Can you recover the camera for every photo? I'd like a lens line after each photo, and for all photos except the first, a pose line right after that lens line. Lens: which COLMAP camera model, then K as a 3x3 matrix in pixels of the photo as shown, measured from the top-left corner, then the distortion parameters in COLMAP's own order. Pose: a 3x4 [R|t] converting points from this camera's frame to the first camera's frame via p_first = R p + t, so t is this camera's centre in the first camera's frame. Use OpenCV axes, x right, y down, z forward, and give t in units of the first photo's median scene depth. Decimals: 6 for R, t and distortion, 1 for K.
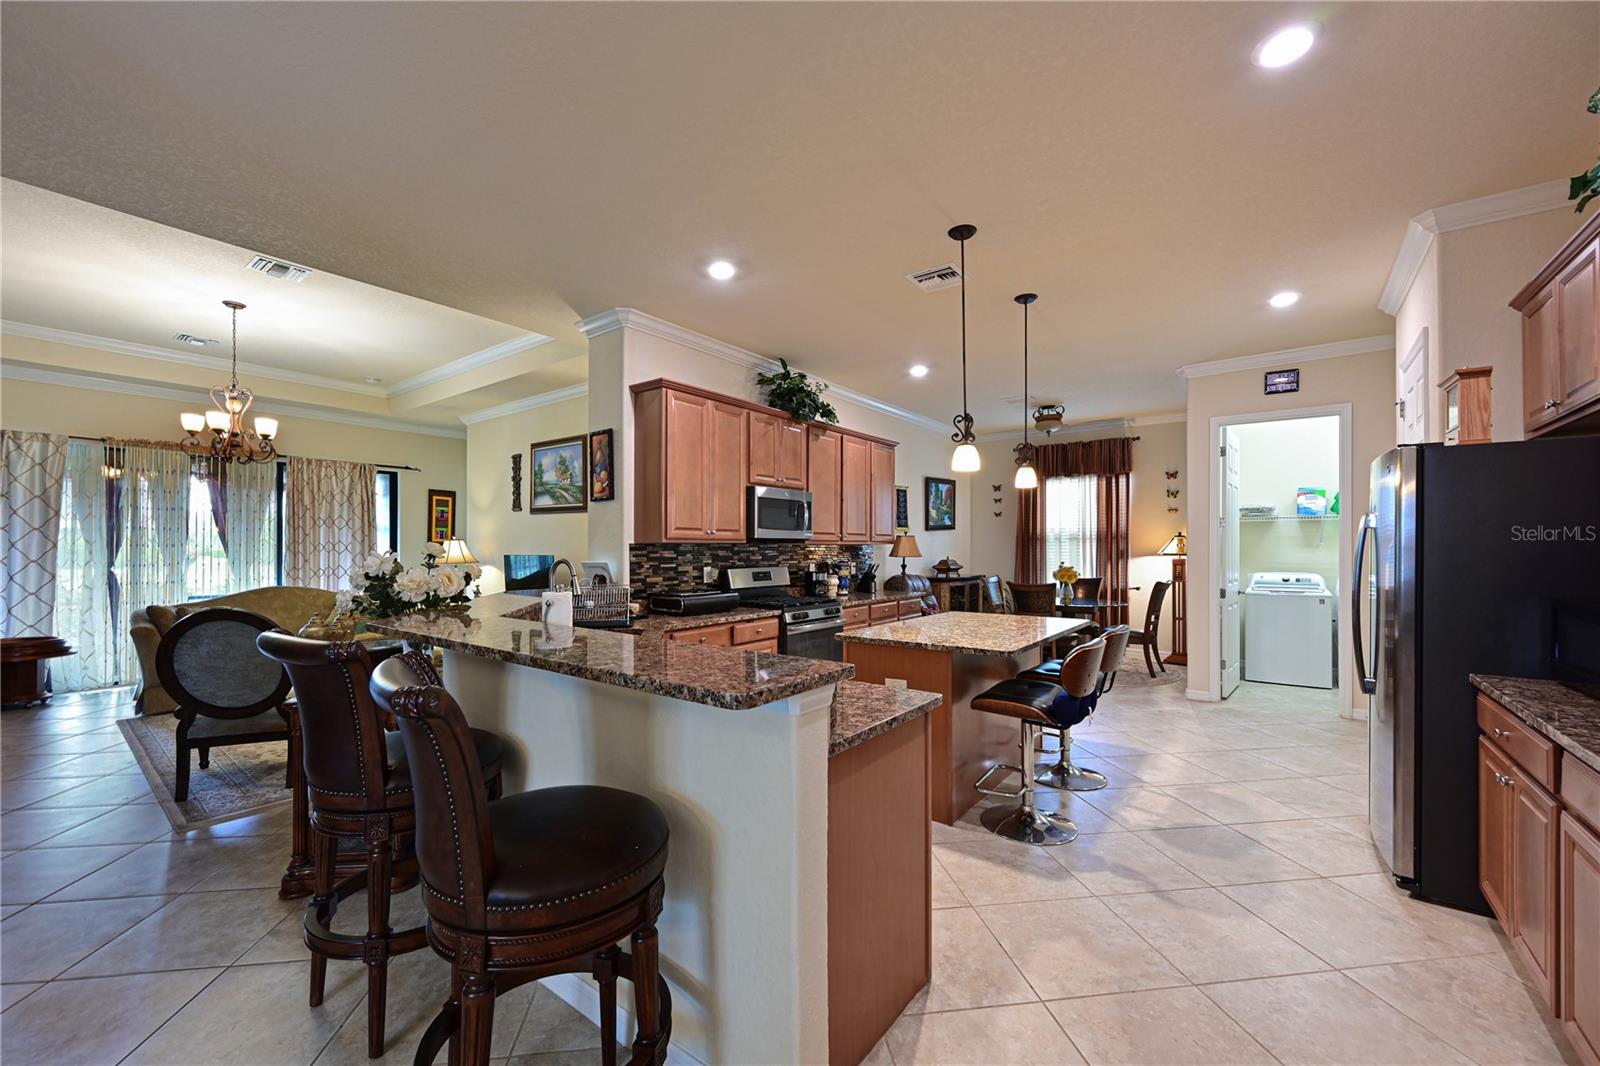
lens RADIAL K [[638.9, 0, 775.4], [0, 638.9, 546.8], [0, 0, 1]] dist [0.001613, 0.000235]
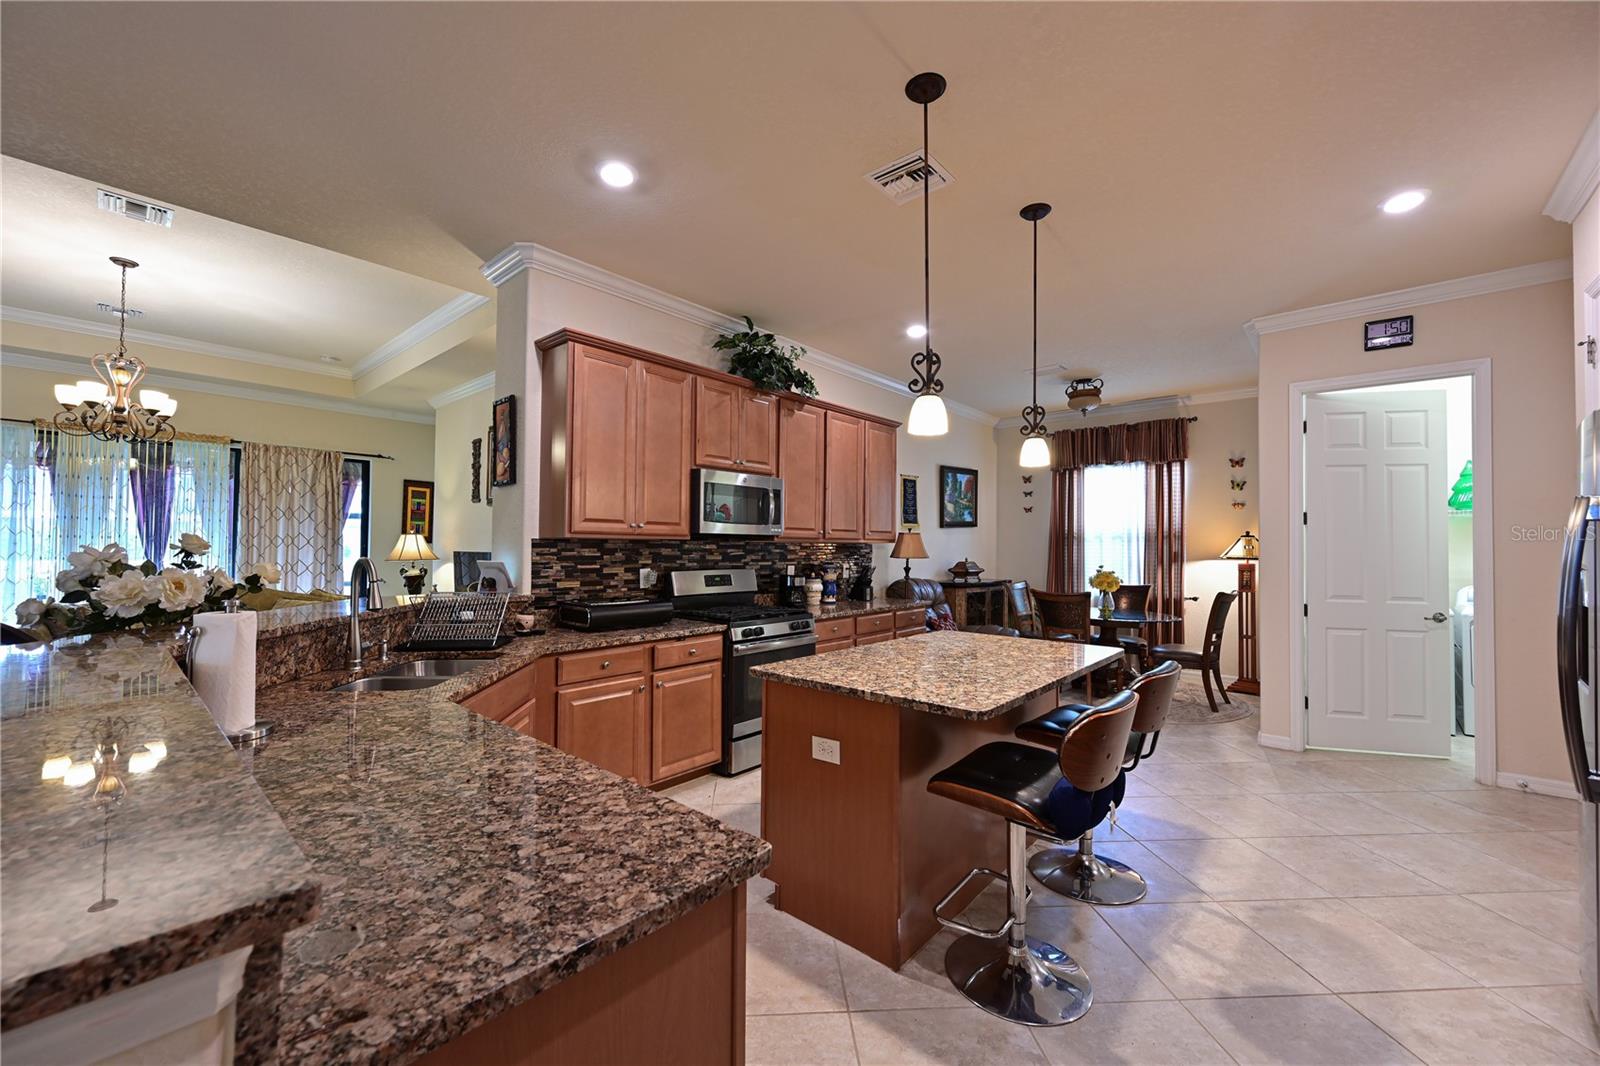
lens RADIAL K [[636.6, 0, 785.6], [0, 636.6, 533.5], [0, 0, 1]] dist [0.000371, 0.000285]
pose [[0.998276, 0.008027, -0.058136, 0.101377], [-0.009089, 0.999796, -0.018033, 0.000050], [0.057979, 0.018531, 0.998146, 0.172841]]
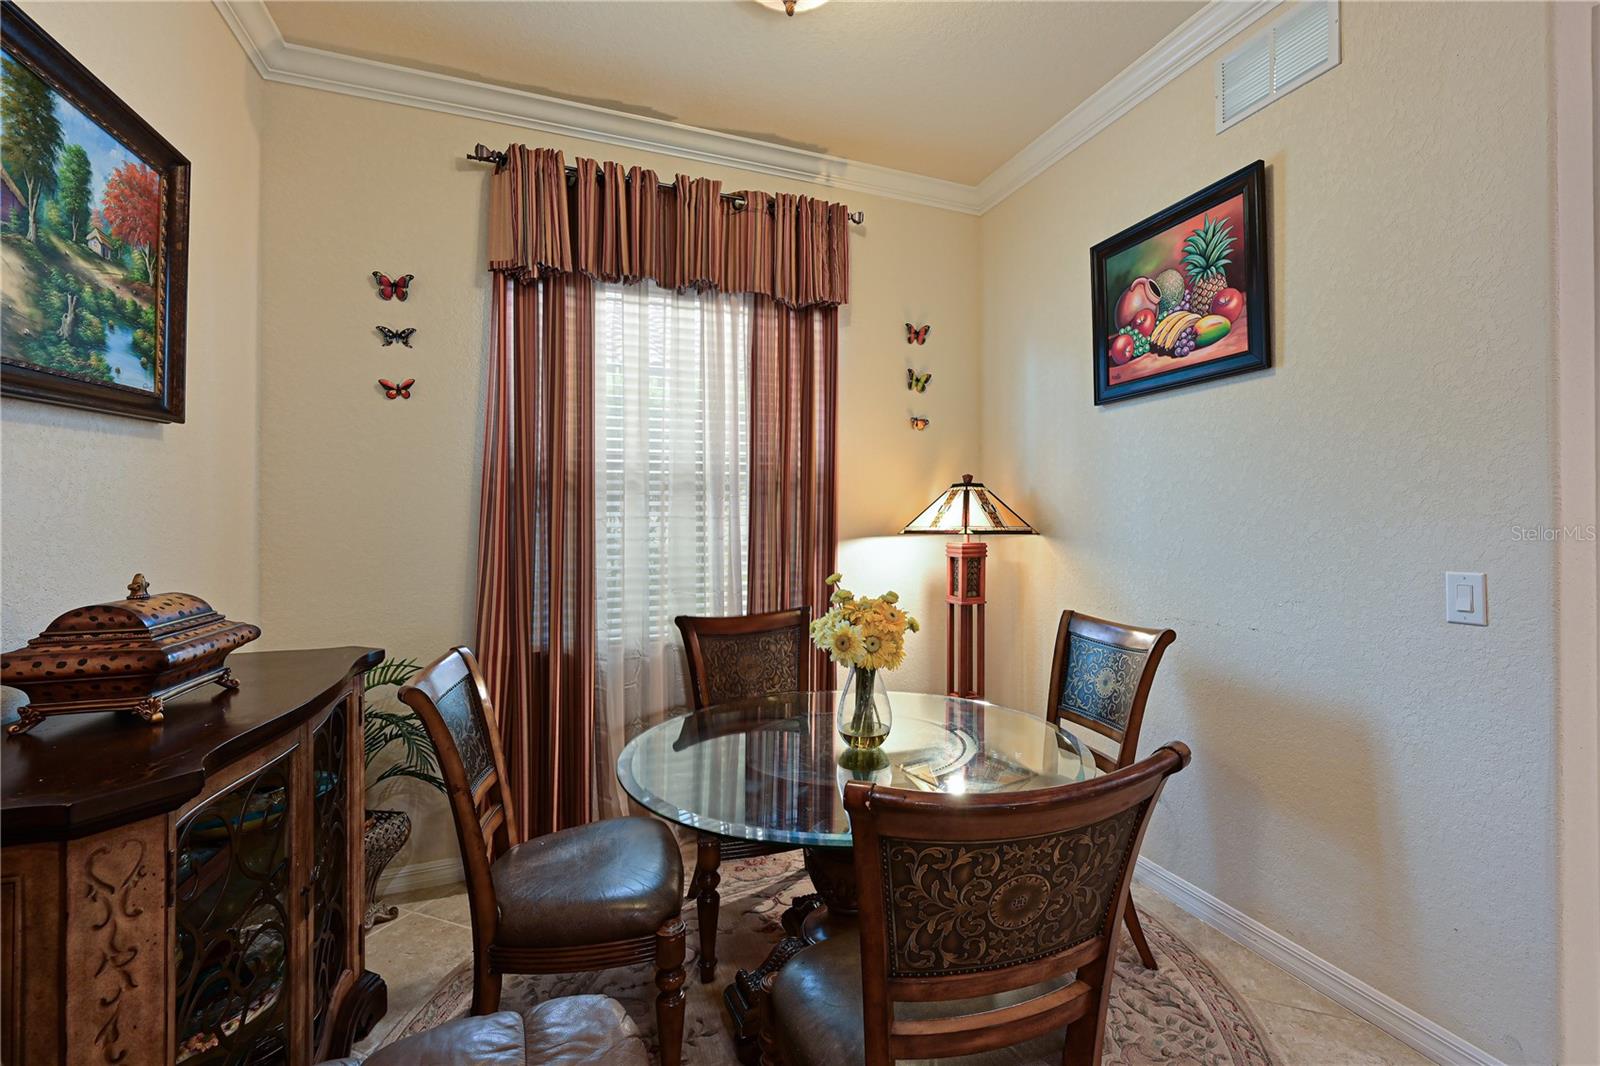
lens RADIAL K [[696.2, 0, 850.6], [0, 696.2, 511.5], [0, 0, 1]] dist [0.031521, -0.009377]
pose [[0.473951, 0.003859, 0.880543, 0.270728], [0.003258, 0.999976, -0.006136, 0.001330], [-0.880545, 0.005777, 0.473927, 1.037296]]
